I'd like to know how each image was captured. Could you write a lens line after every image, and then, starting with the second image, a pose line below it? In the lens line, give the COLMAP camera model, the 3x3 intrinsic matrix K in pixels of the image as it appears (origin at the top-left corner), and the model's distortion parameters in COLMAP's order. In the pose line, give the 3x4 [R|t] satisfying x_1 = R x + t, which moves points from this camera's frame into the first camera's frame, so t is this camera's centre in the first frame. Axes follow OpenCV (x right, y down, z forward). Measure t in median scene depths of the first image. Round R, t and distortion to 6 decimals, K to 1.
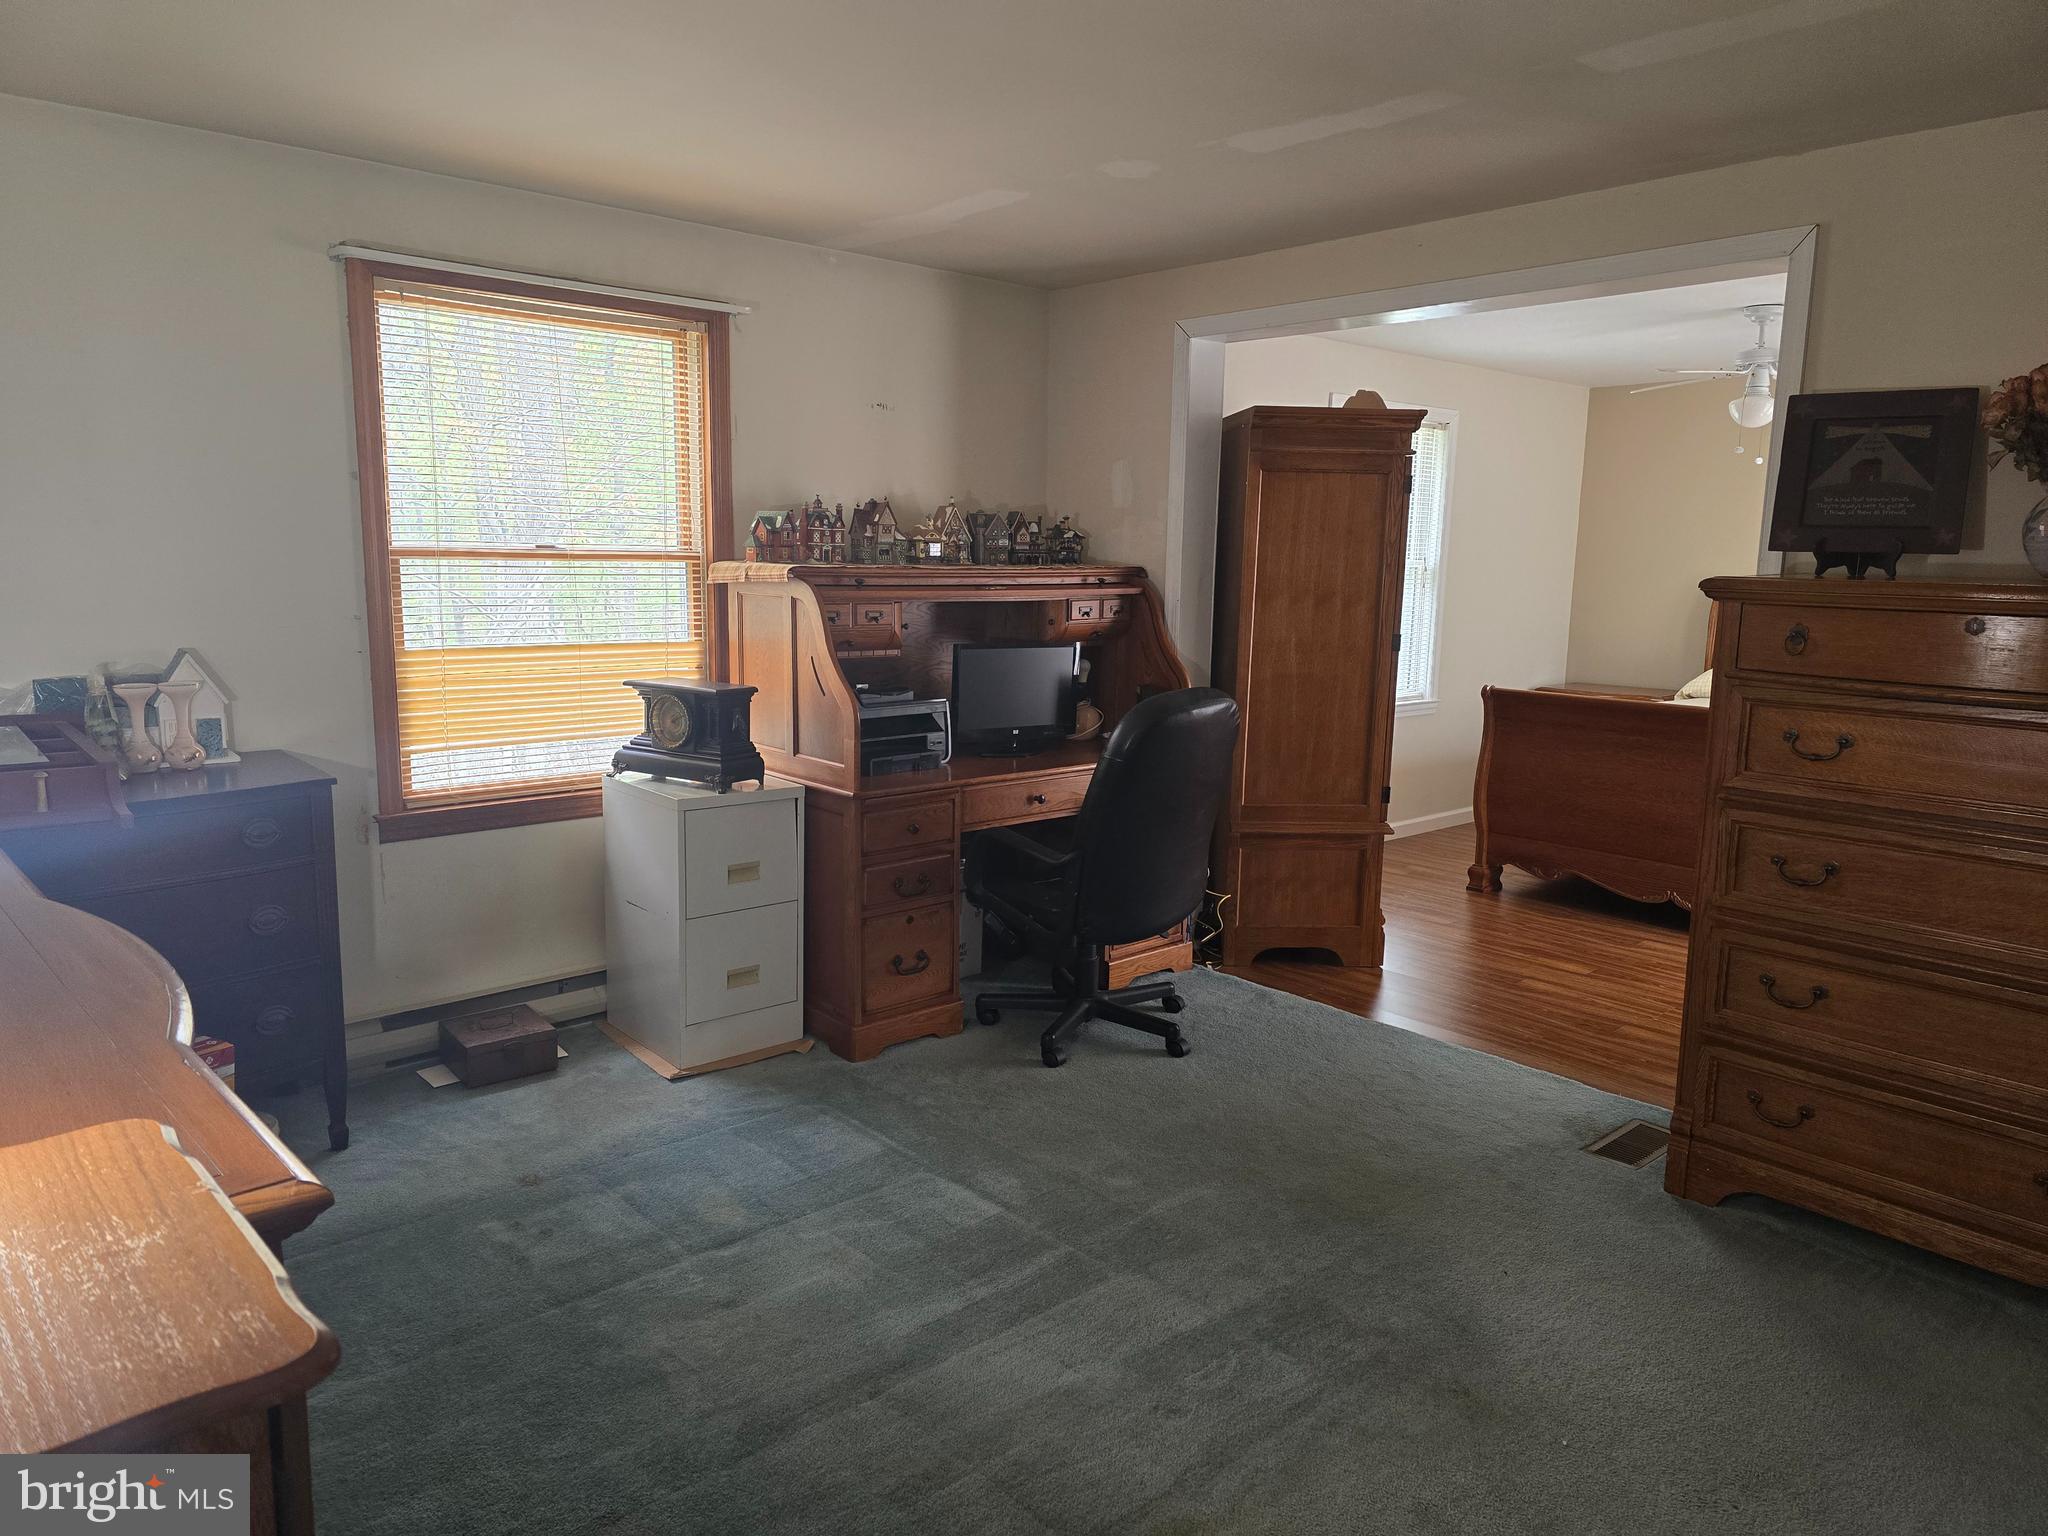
lens RADIAL K [[1396.1, 0, 1016.0], [0, 1396.1, 768.0], [0, 0, 1]] dist [0.058646, -0.046039]
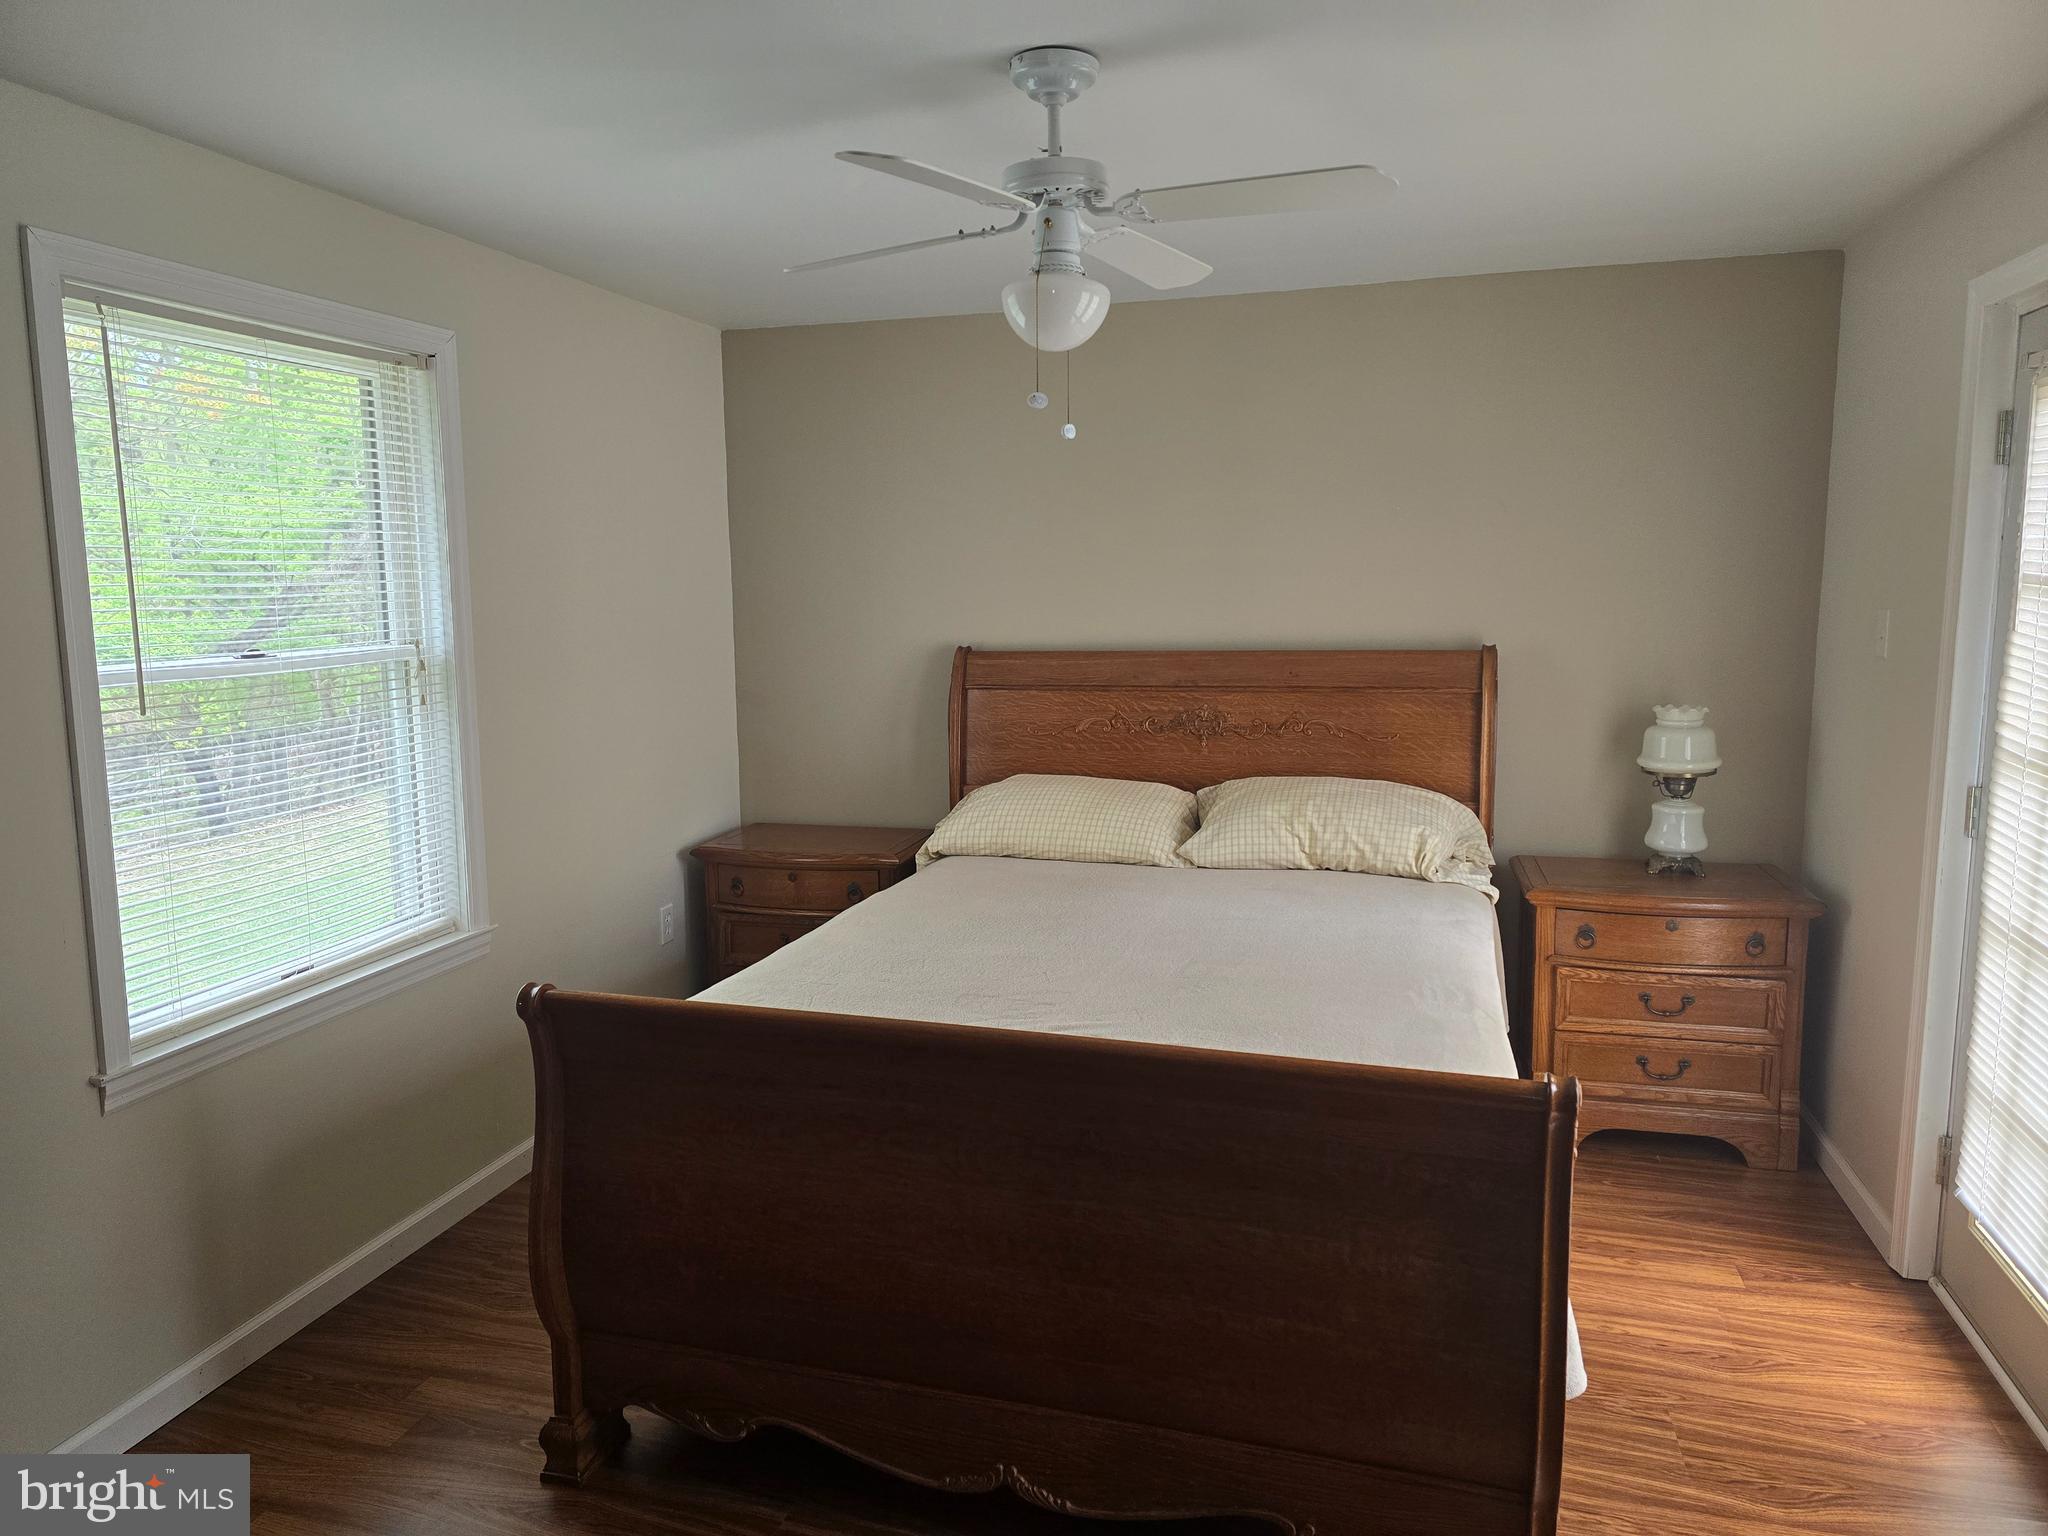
lens RADIAL K [[1396.1, 0, 1019.1], [0, 1396.1, 765.9], [0, 0, 1]] dist [0.058646, -0.046039]
pose [[0.849002, -0.096849, 0.519438, 0.247666], [0.104867, 0.994388, 0.014001, -0.109289], [-0.517879, 0.042585, 0.854393, 0.577739]]
